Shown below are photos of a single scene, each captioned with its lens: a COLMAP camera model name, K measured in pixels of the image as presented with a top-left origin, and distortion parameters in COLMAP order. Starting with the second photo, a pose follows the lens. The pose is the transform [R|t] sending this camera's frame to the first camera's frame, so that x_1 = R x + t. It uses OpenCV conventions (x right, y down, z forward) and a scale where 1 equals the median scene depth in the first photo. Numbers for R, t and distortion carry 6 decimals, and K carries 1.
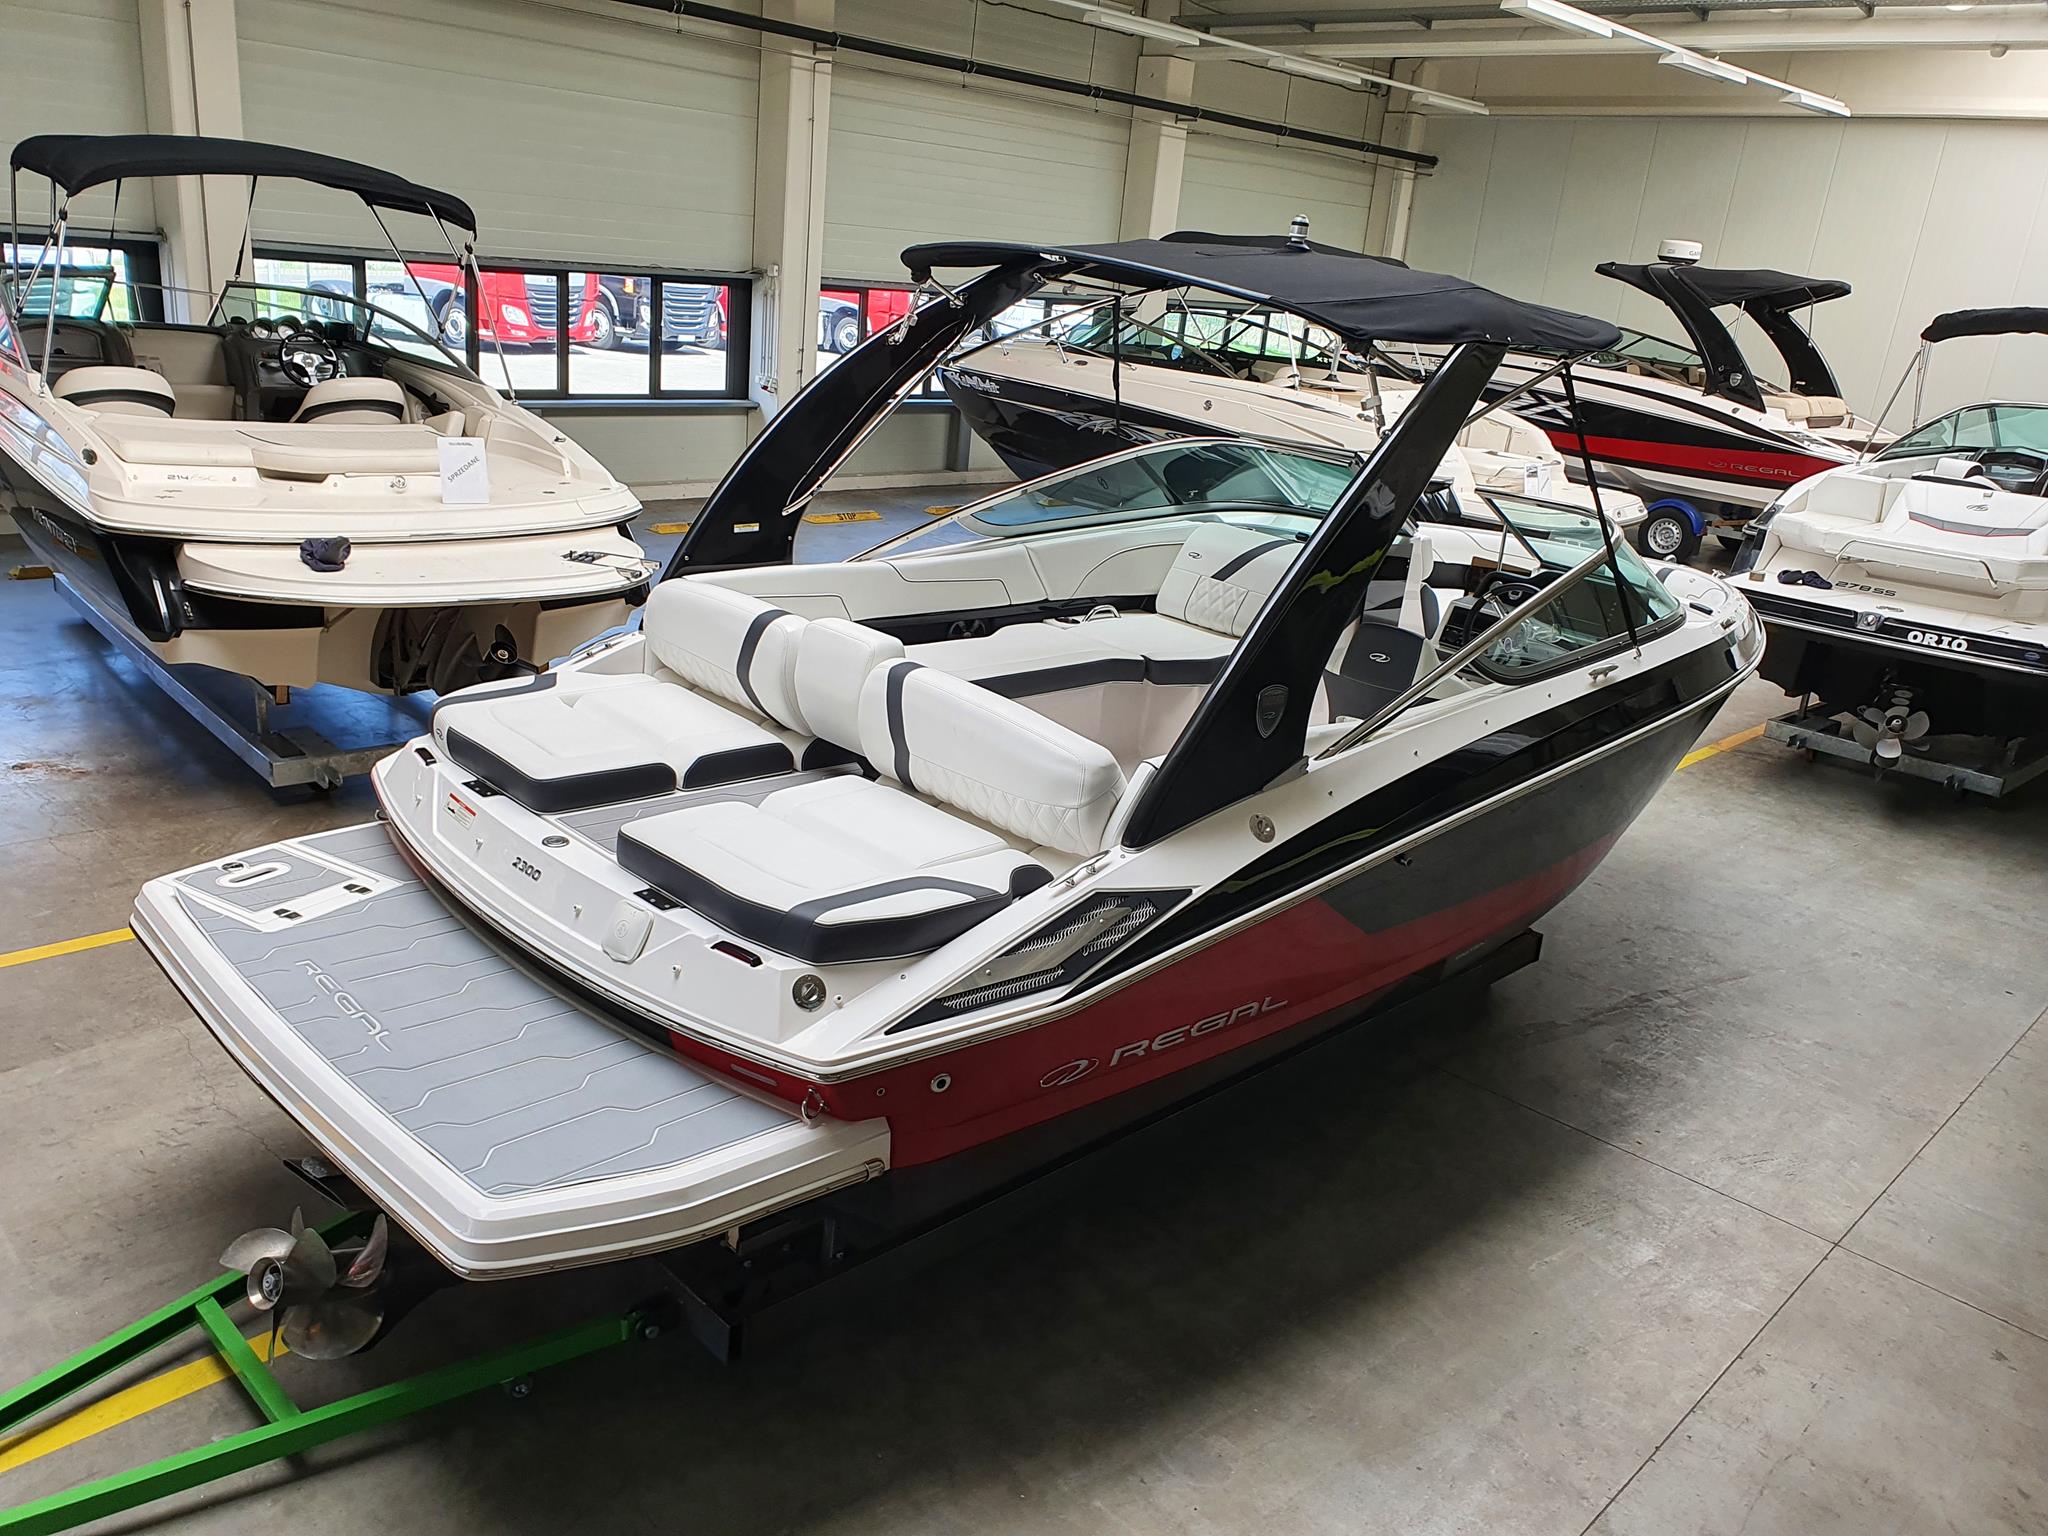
lens RADIAL K [[1584.8, 0, 1008.3], [0, 1584.8, 770.7], [0, 0, 1]] dist [-0.000820, 0.006563]
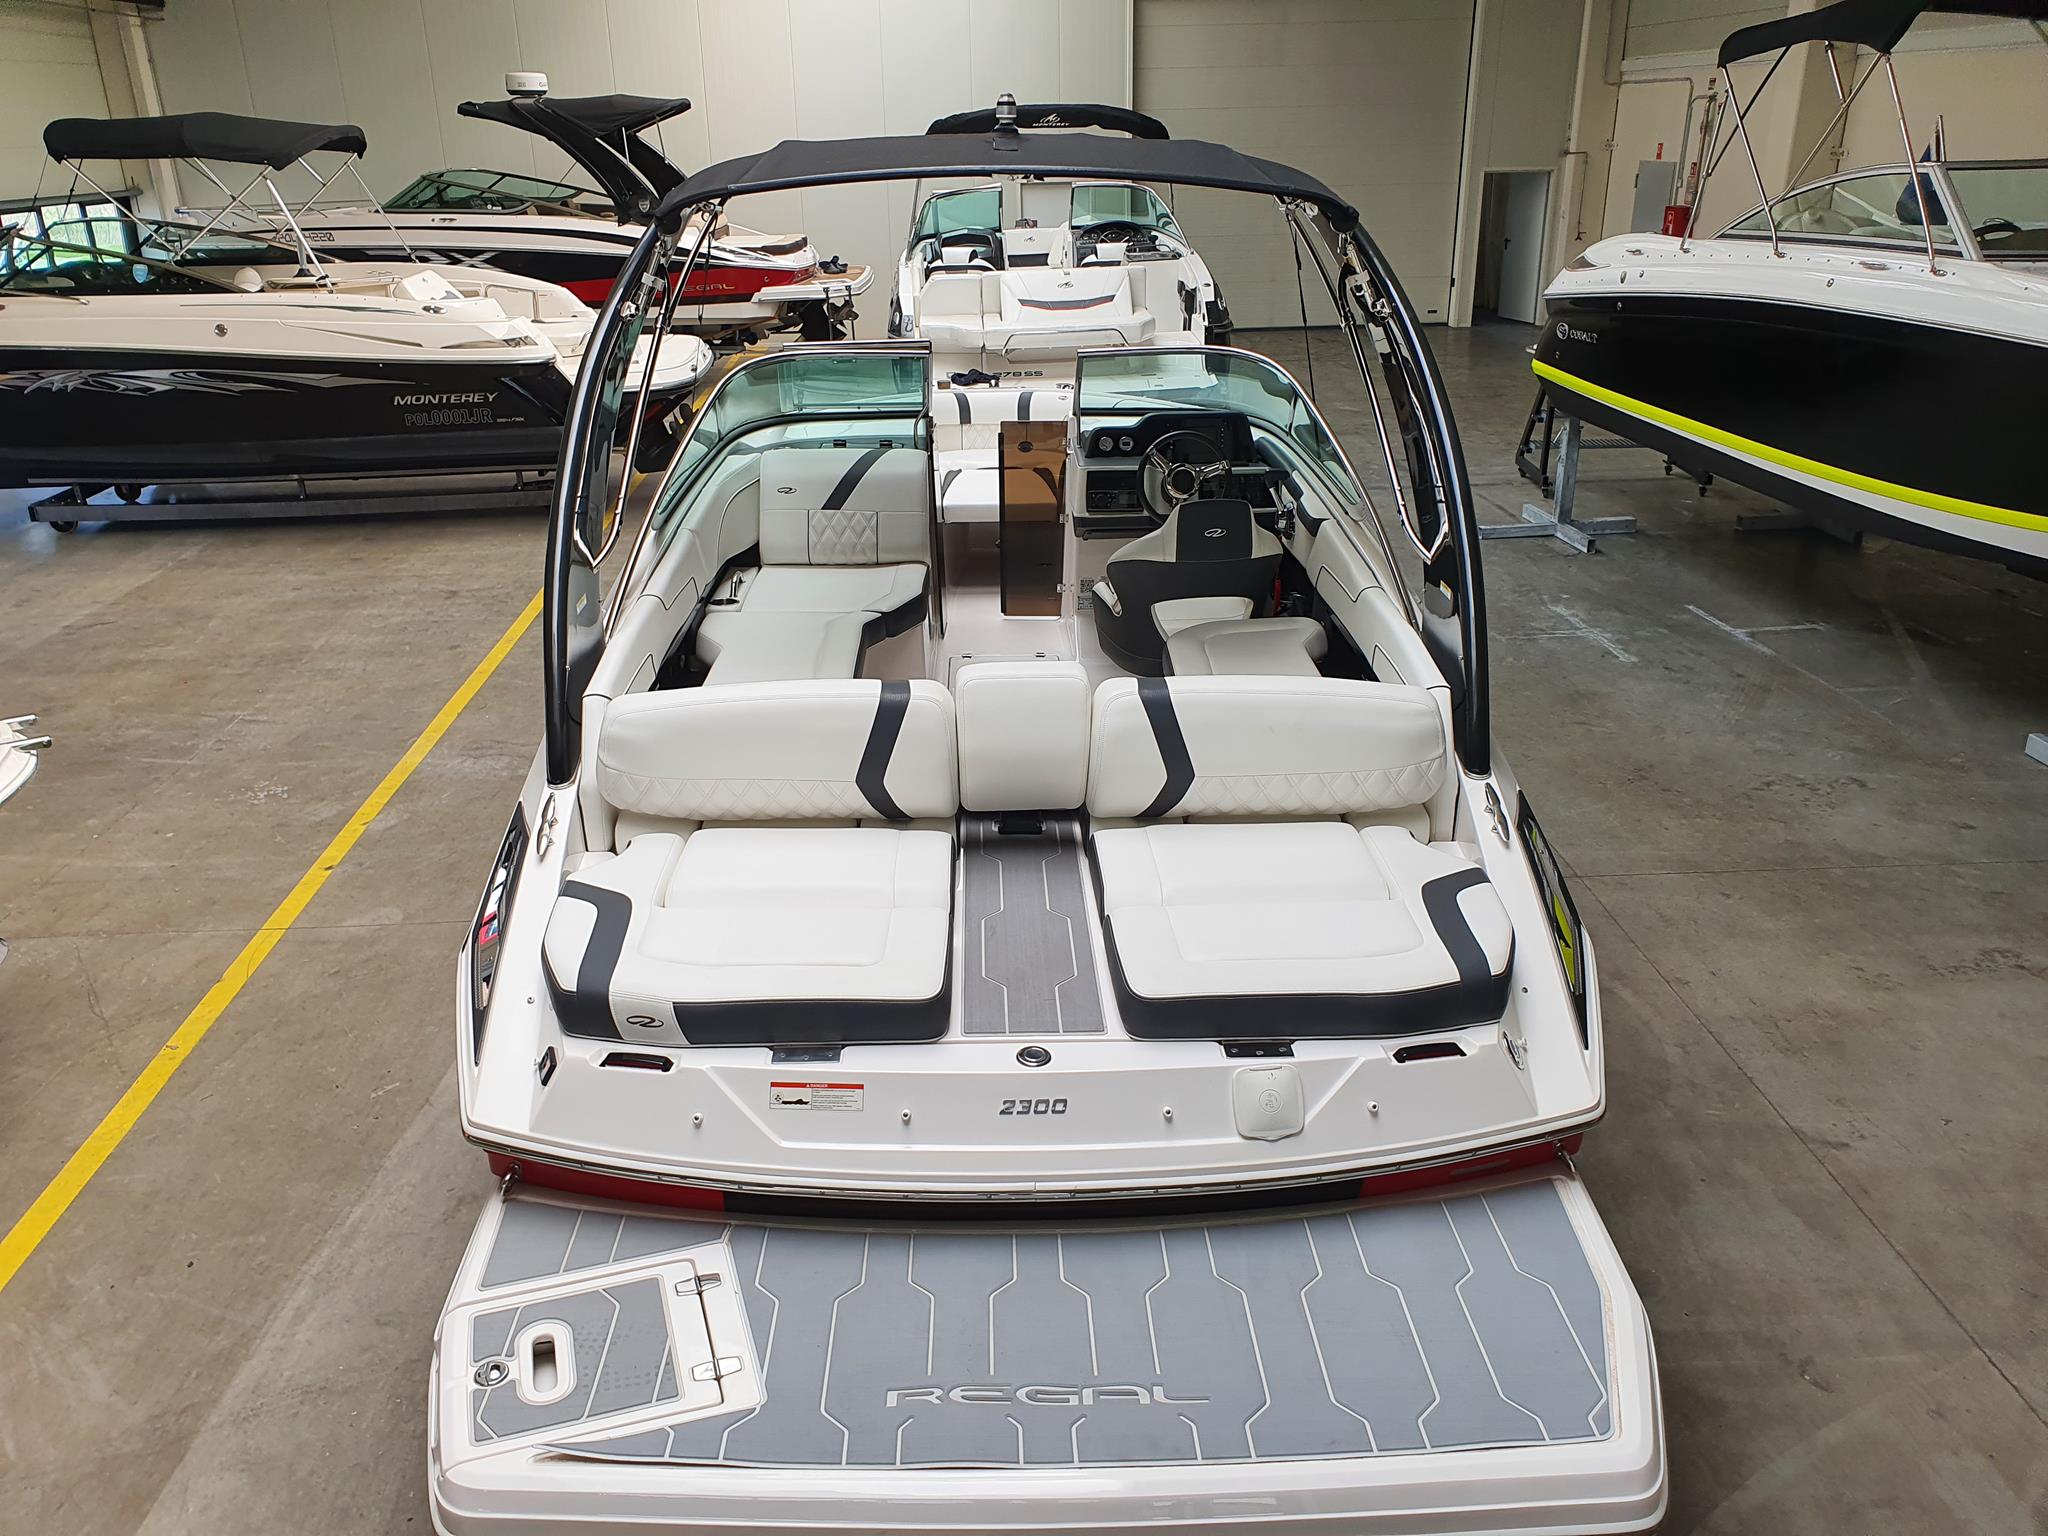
lens RADIAL K [[1550.3, 0, 1013.6], [0, 1550.3, 779.7], [0, 0, 1]] dist [0.014918, 0.005927]
pose [[0.698642, -0.375974, 0.608722, -0.282614], [0.309555, 0.925887, 0.216586, -0.097967], [-0.645038, 0.037118, 0.763248, 0.180898]]
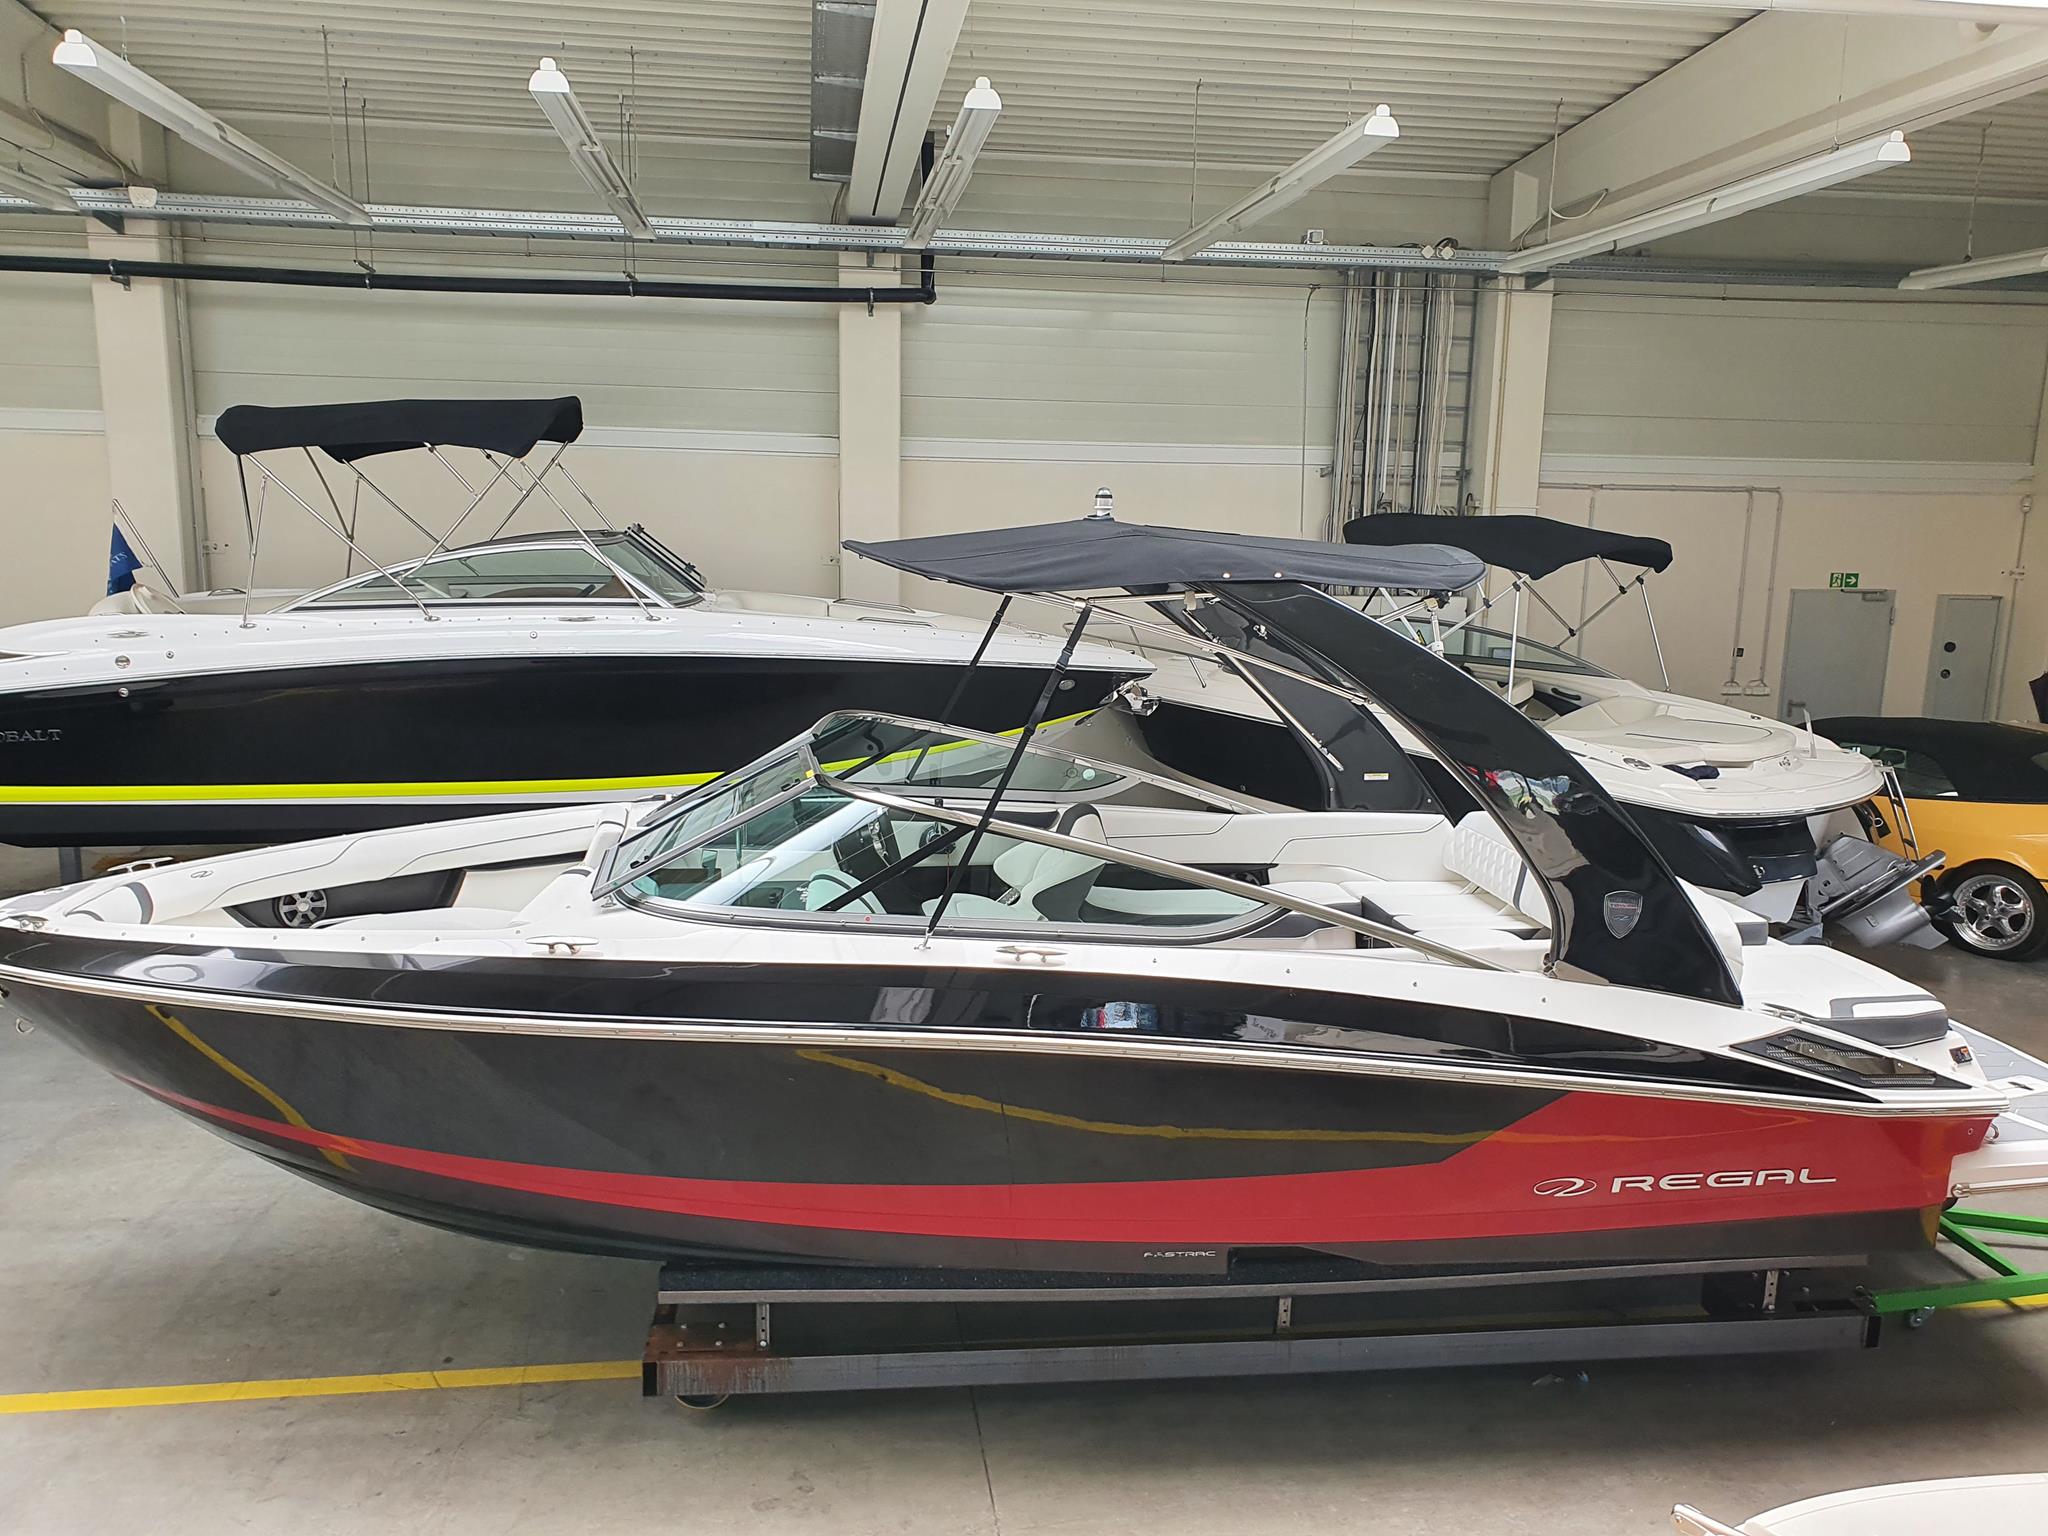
lens RADIAL K [[1584.8, 0, 1008.3], [0, 1584.8, 770.7], [0, 0, 1]] dist [-0.000820, 0.006563]
pose [[-0.790946, -0.207834, 0.575508, -0.211060], [0.102345, 0.882363, 0.459306, -0.356057], [-0.603266, 0.422186, -0.676631, 0.976361]]
